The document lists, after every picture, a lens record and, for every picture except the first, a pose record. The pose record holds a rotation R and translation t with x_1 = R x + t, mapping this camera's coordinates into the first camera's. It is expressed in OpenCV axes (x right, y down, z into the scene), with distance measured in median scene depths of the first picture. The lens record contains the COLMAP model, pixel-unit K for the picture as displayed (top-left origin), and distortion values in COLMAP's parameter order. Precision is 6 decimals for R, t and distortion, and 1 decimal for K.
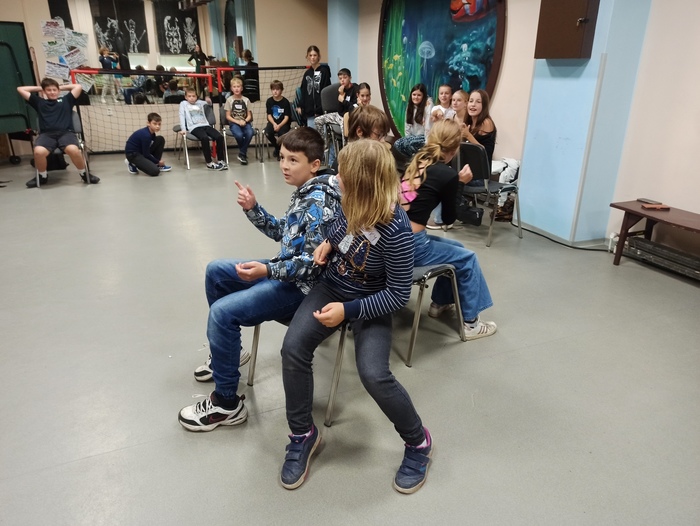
lens RADIAL K [[516.0, 0, 356.4], [0, 516.0, 261.1], [0, 0, 1]] dist [0.036215, -0.022396]
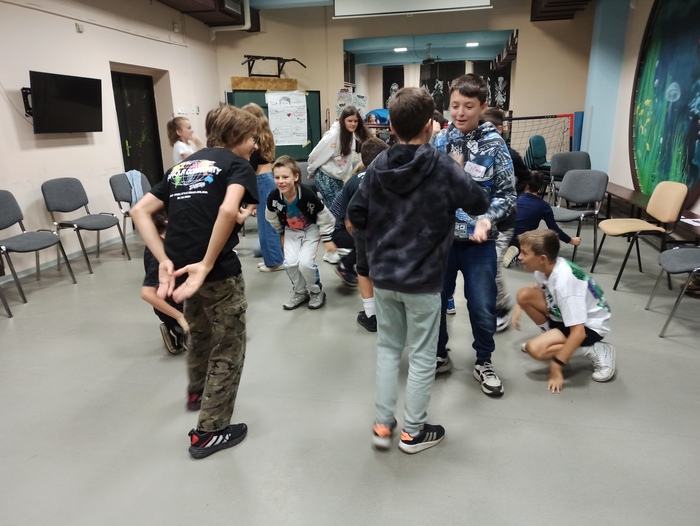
lens RADIAL K [[516.0, 0, 372.9], [0, 516.0, 264.9], [0, 0, 1]] dist [0.036215, -0.022396]
pose [[0.815122, 0.134057, -0.563564, 0.240347], [-0.181821, 0.982899, -0.029175, -0.008563], [0.550015, 0.126249, 0.825557, 0.042863]]
